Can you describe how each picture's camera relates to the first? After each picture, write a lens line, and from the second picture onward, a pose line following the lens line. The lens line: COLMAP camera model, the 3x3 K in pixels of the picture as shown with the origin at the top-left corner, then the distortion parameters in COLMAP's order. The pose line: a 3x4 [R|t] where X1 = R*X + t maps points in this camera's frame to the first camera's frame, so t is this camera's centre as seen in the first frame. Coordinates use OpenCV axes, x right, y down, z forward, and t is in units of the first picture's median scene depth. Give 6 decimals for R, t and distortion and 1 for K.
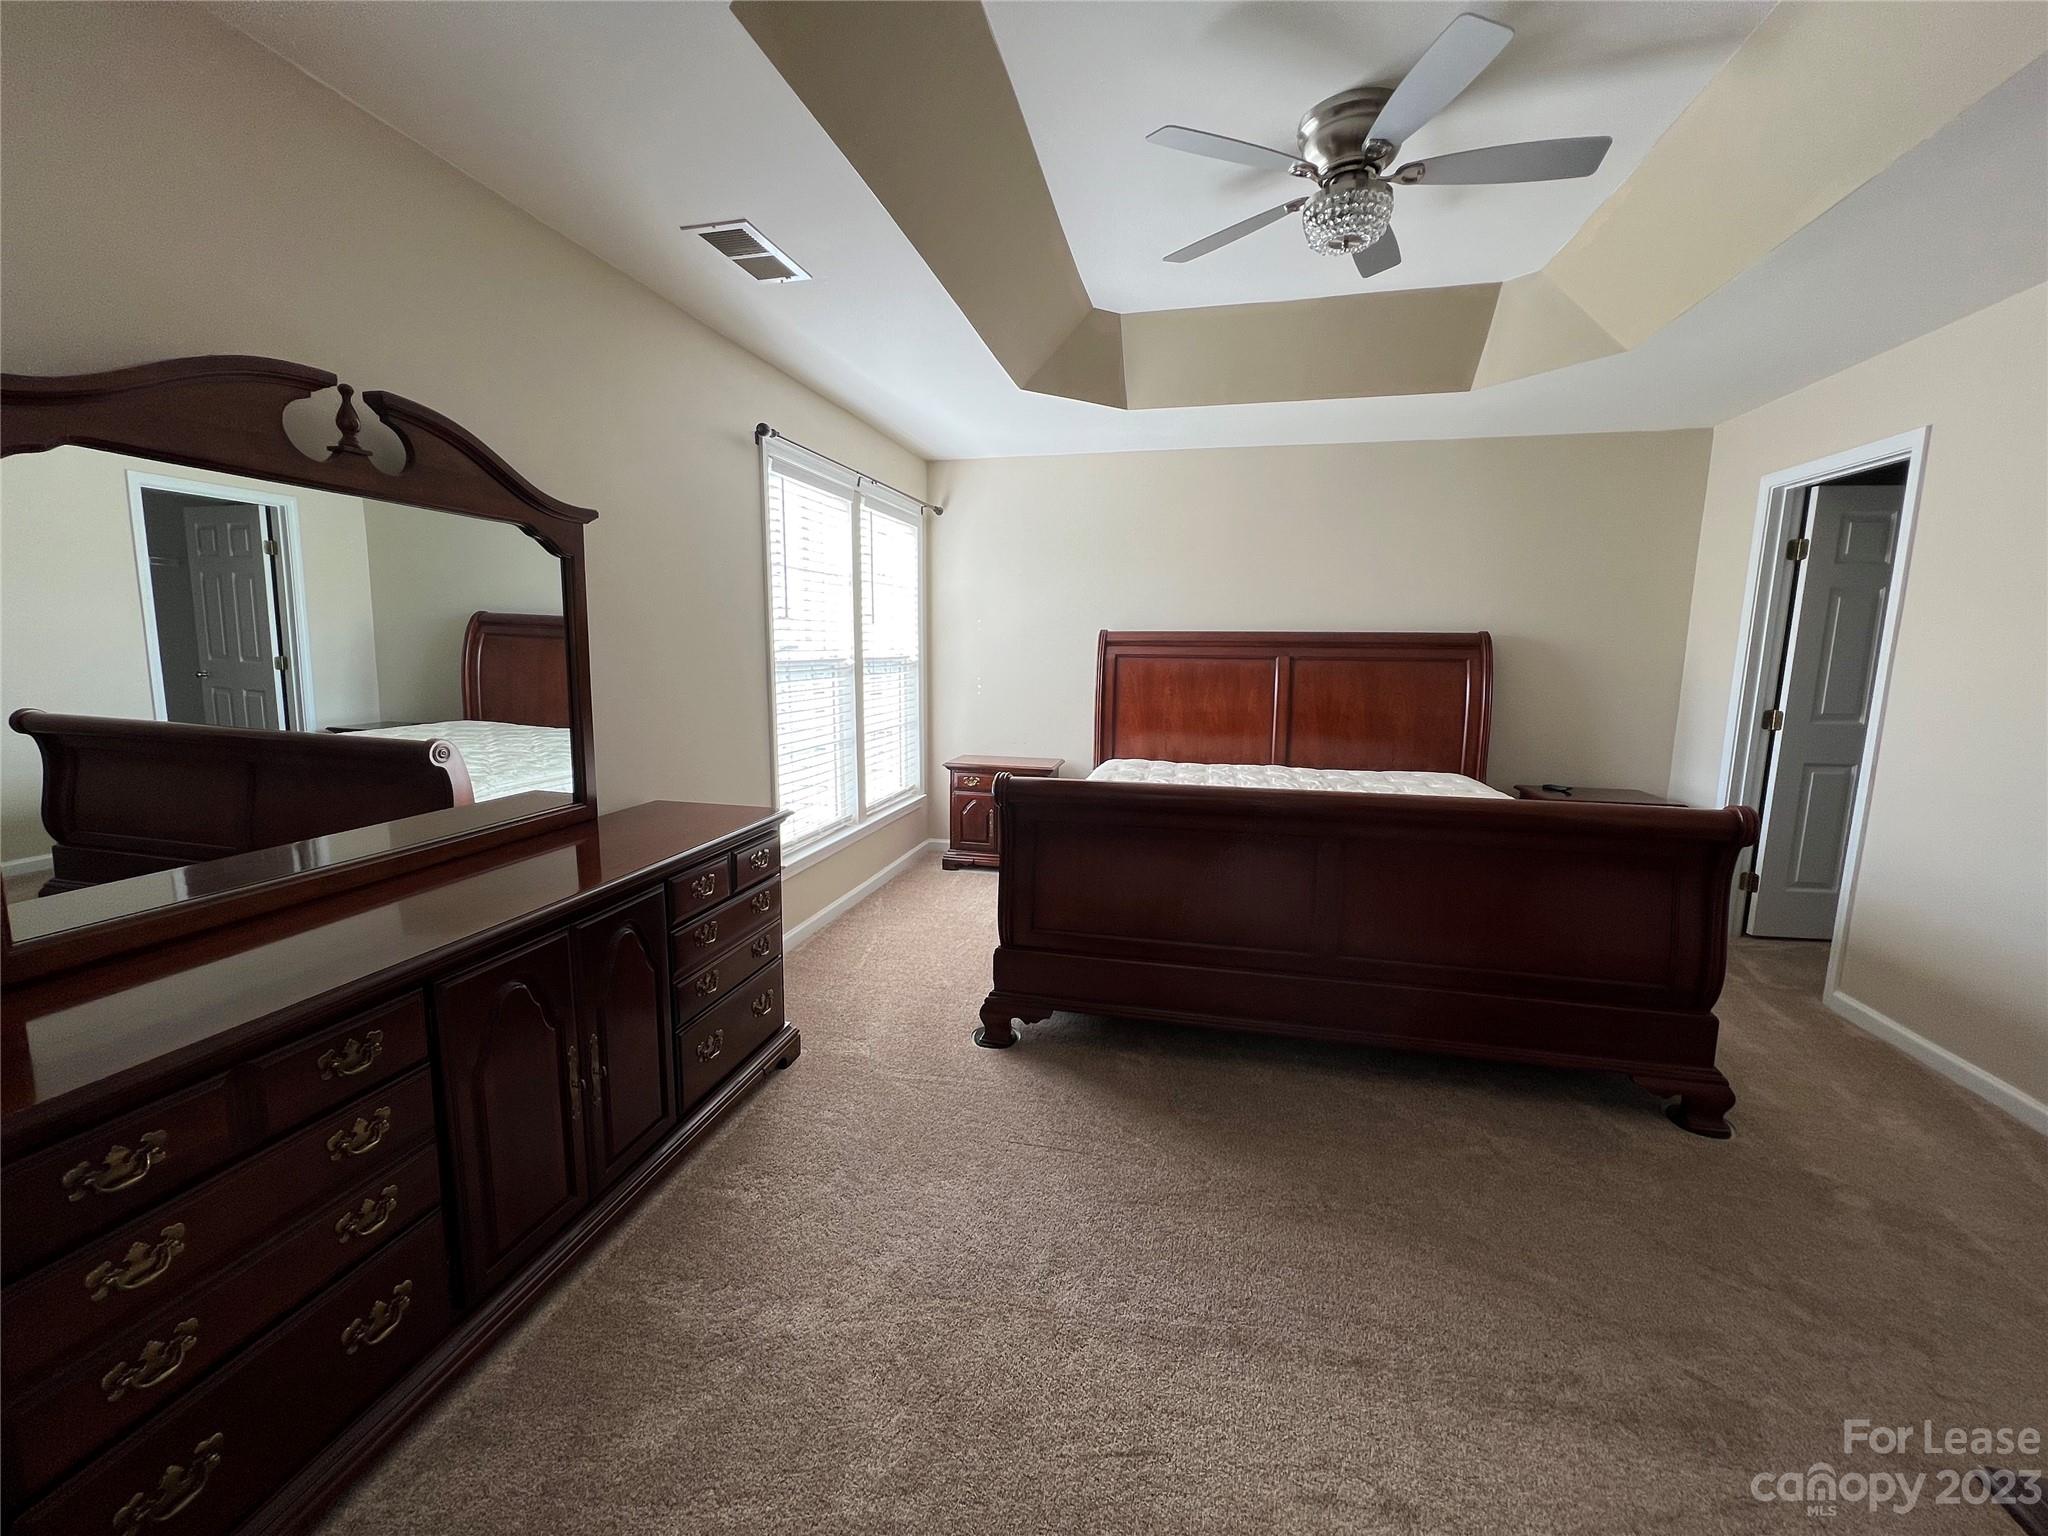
lens RADIAL K [[820.6, 0, 1018.3], [0, 820.6, 763.3], [0, 0, 1]] dist [0.000207, 0.000311]
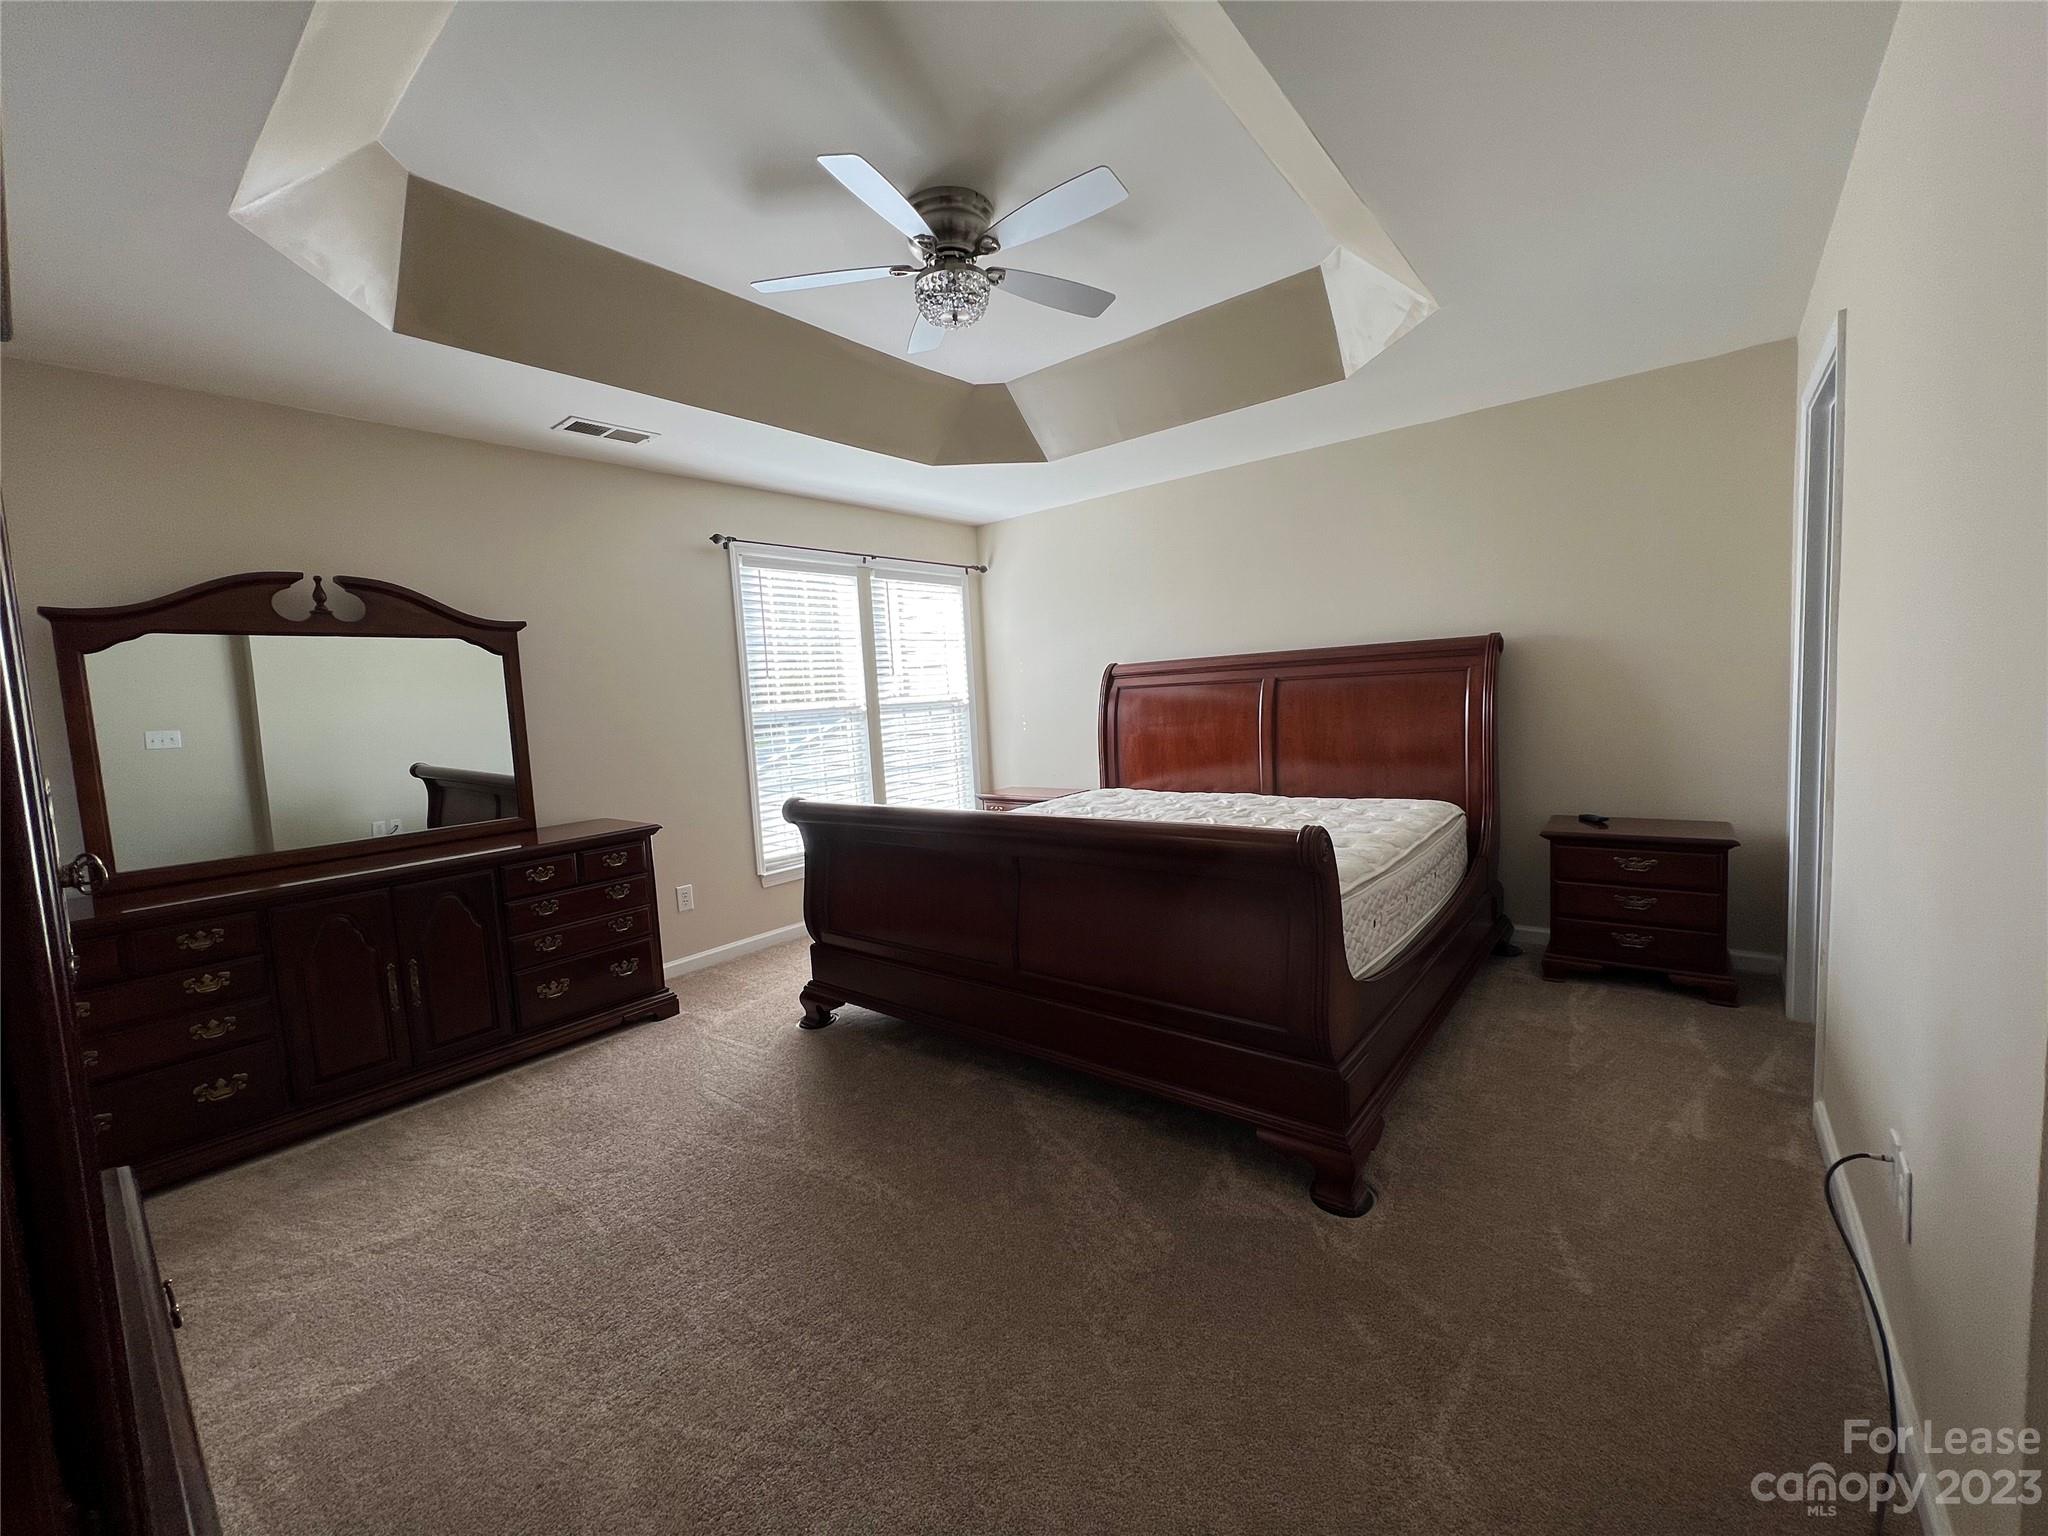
lens RADIAL K [[820.6, 0, 1023.8], [0, 820.6, 763.0], [0, 0, 1]] dist [0.000207, 0.000311]
pose [[0.898607, -0.023740, -0.438112, 0.576428], [0.002458, 0.998792, -0.049080, 0.015727], [0.438747, 0.043027, 0.897580, 0.038693]]
